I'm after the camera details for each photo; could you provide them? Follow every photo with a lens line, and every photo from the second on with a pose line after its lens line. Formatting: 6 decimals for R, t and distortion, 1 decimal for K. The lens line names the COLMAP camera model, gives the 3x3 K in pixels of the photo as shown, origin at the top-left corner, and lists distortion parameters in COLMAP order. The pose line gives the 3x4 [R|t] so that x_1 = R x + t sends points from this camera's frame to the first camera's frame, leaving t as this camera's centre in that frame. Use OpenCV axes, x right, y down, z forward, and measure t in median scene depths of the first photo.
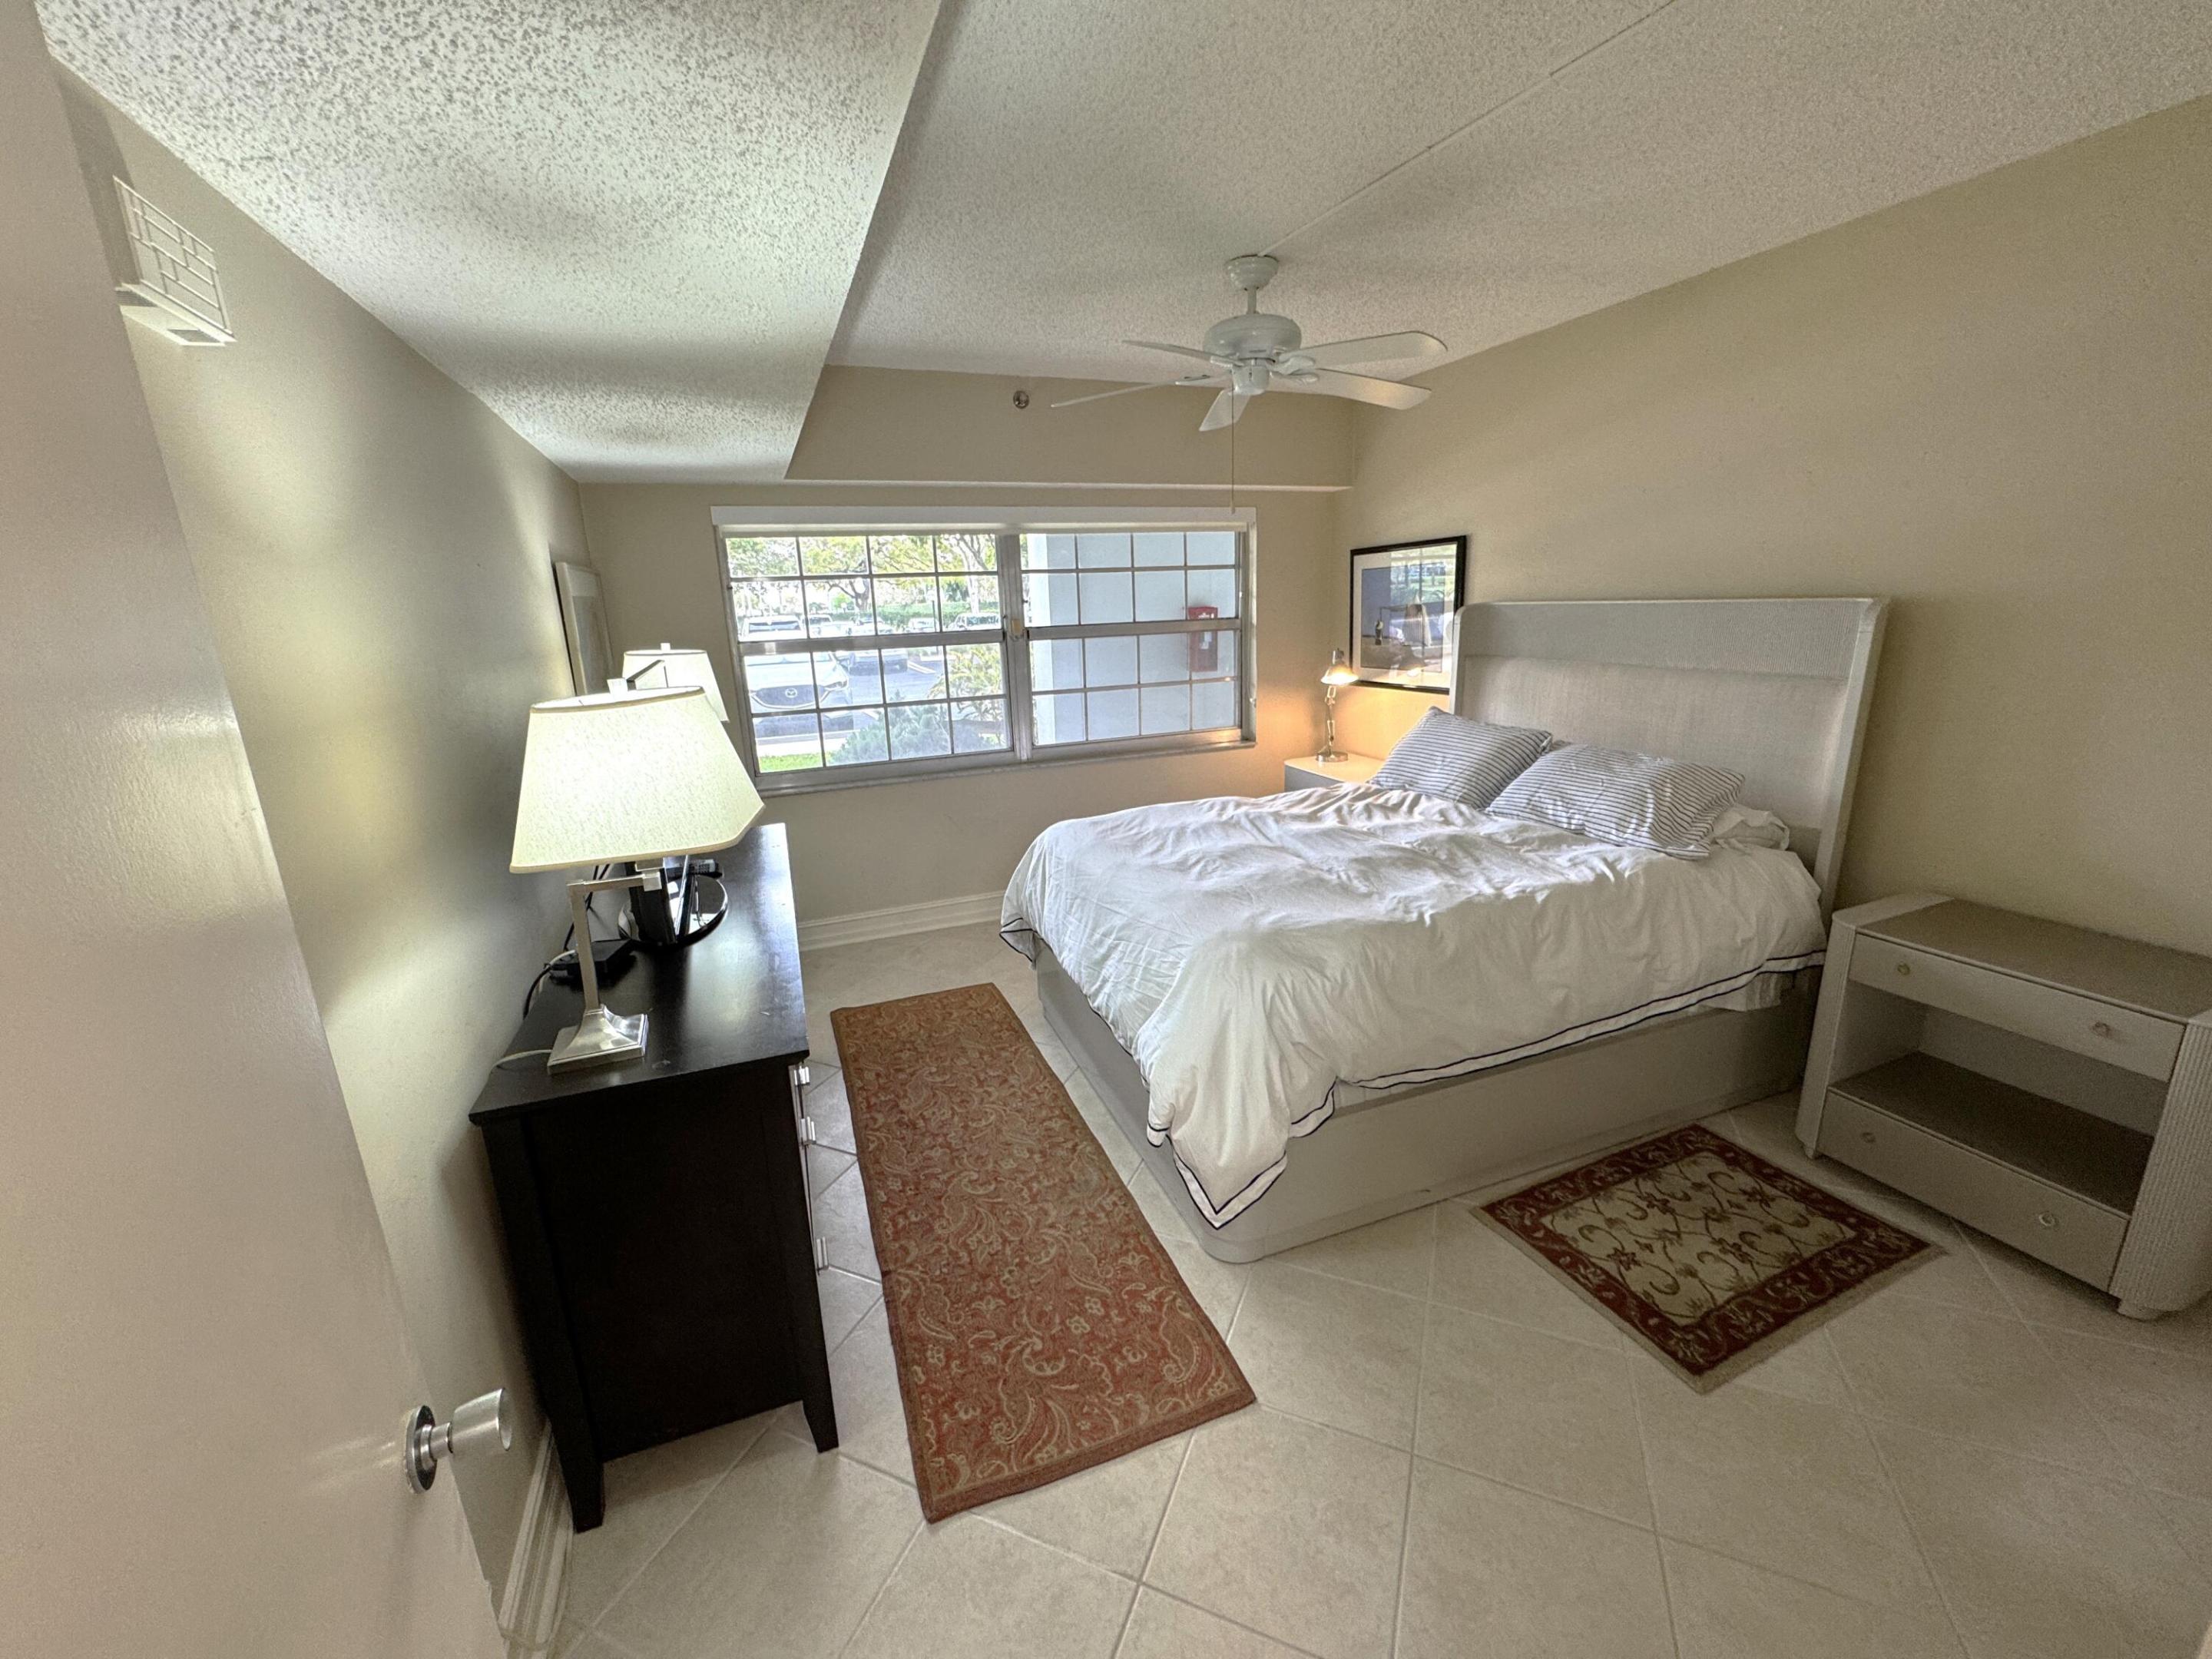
lens RADIAL K [[888.4, 0, 1106.0], [0, 888.4, 829.5], [0, 0, 1]] dist [-0.002845, 0.000522]
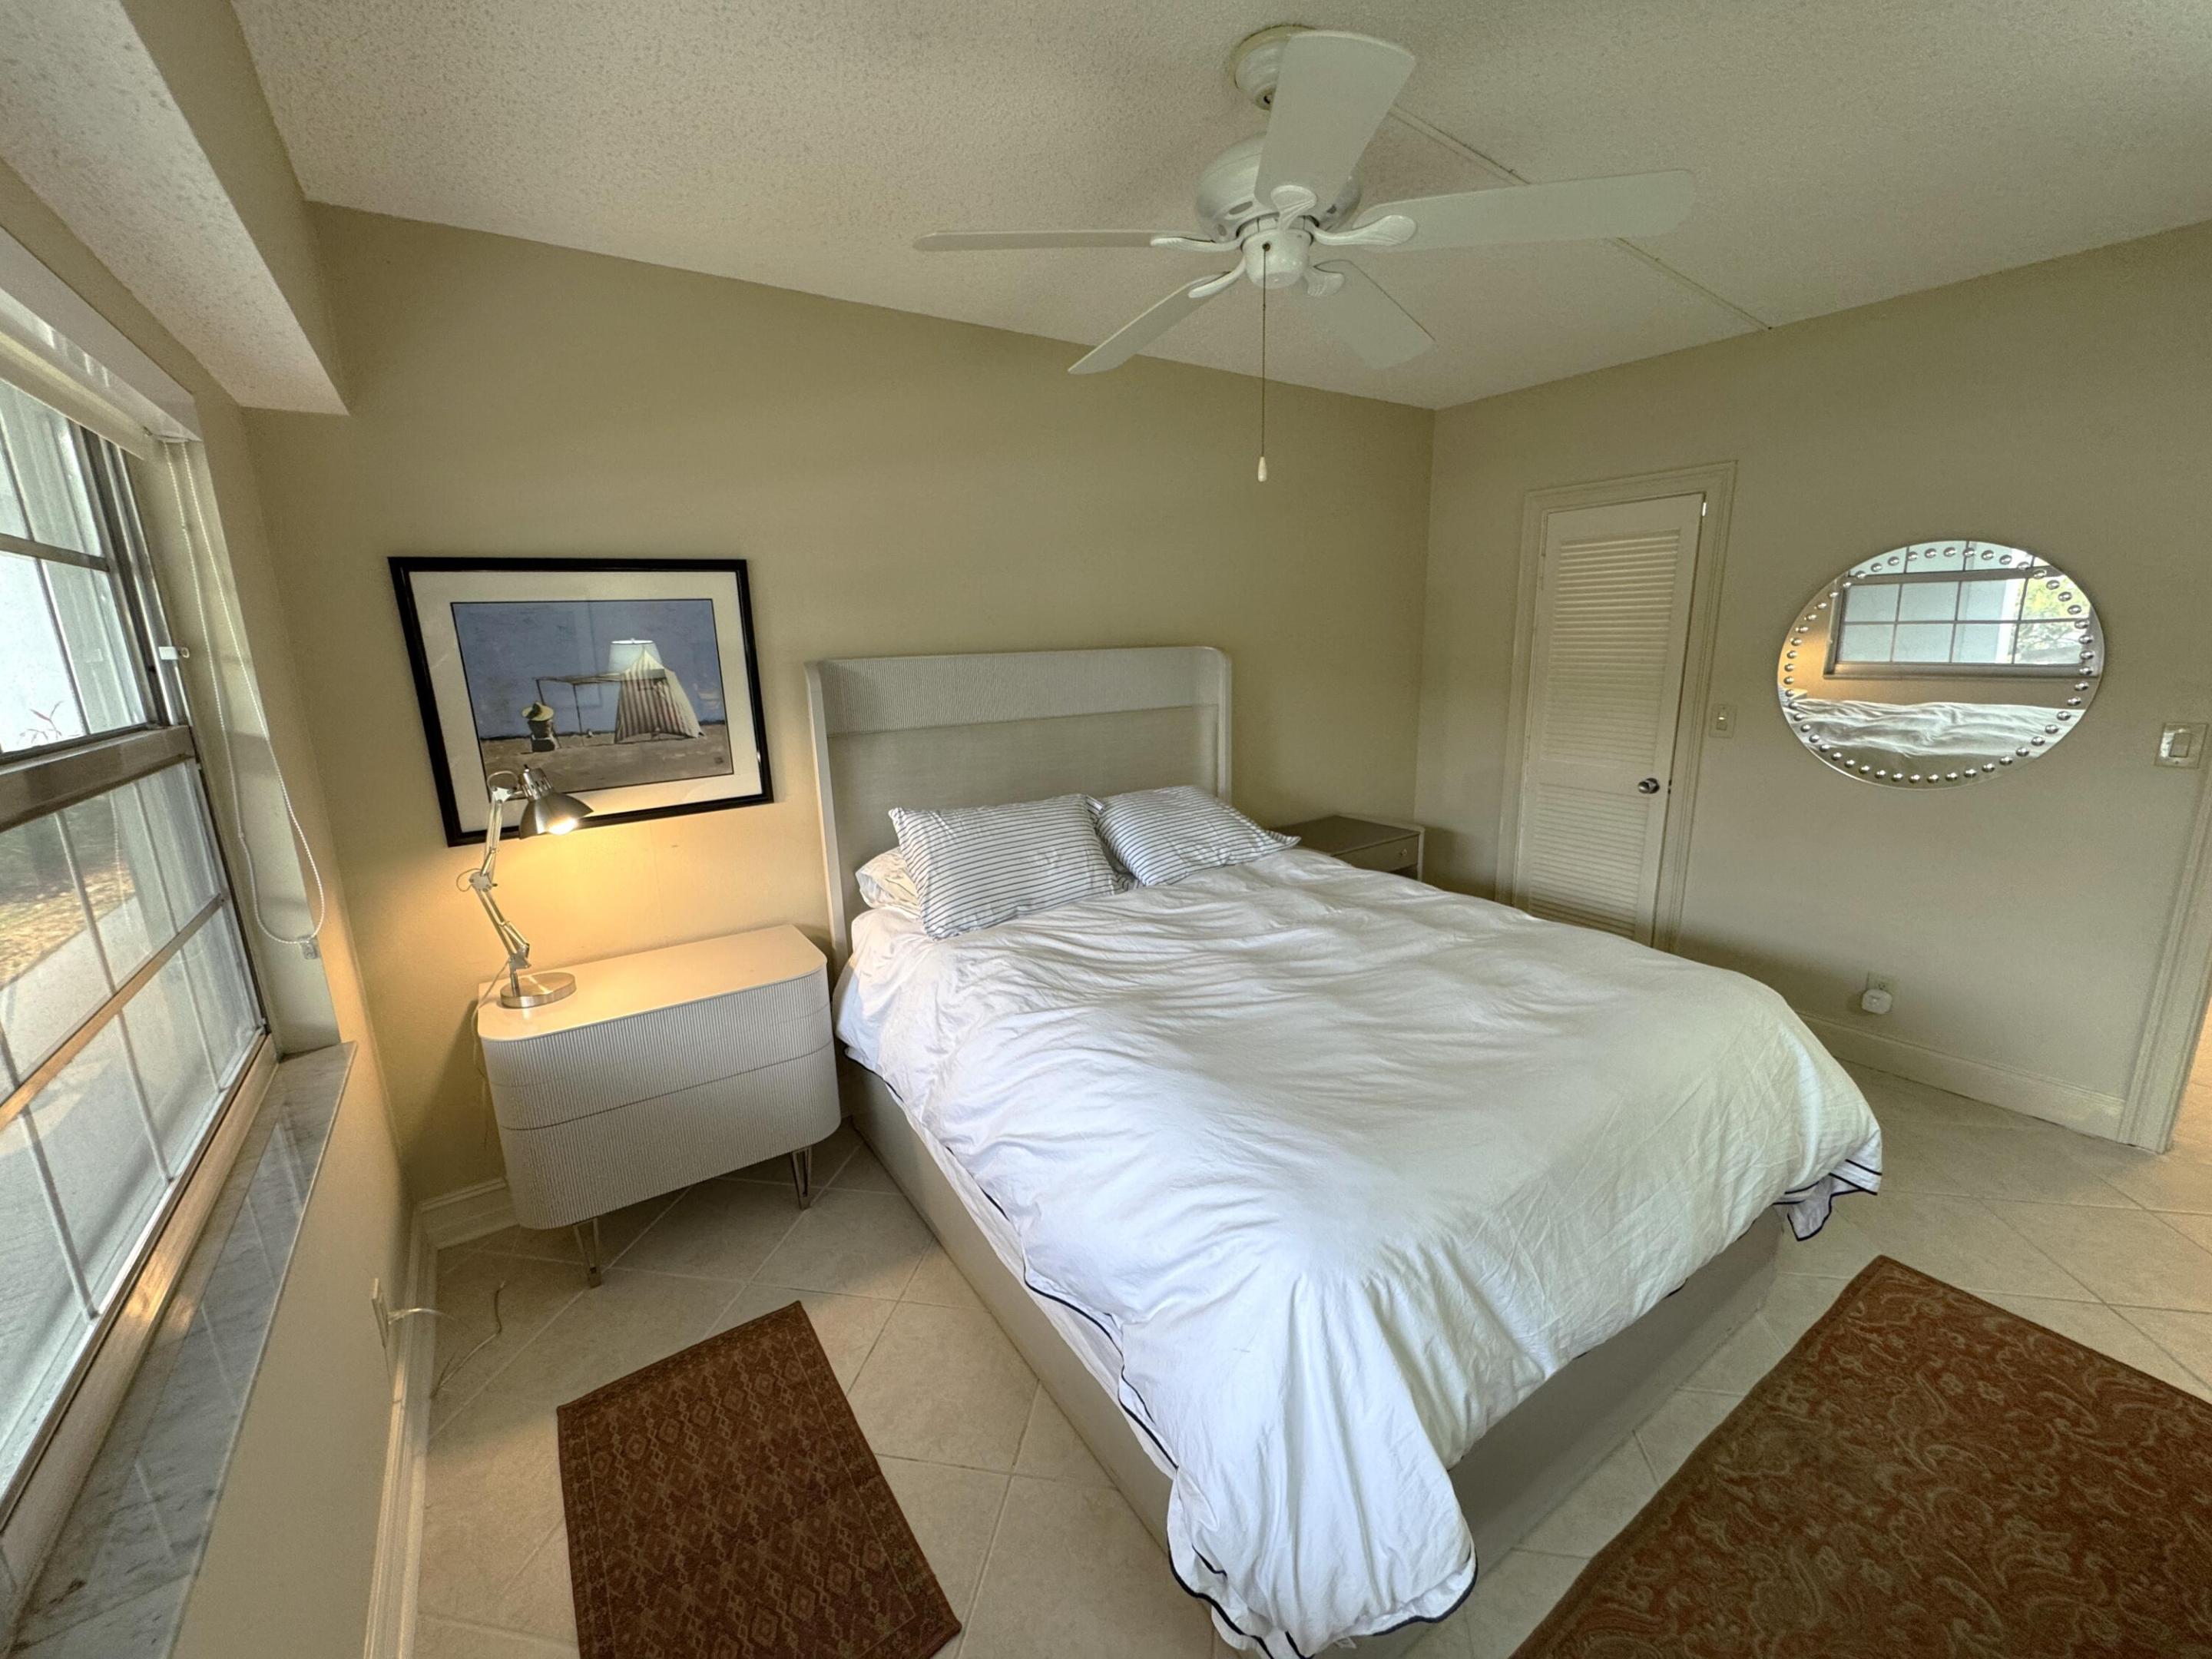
lens RADIAL K [[888.4, 0, 1106.0], [0, 888.4, 829.5], [0, 0, 1]] dist [-0.002845, 0.000522]
pose [[-0.225241, -0.172863, 0.958846, -0.304894], [0.275829, 0.932559, 0.232919, -0.226985], [-0.934444, 0.316941, -0.162369, 0.922492]]
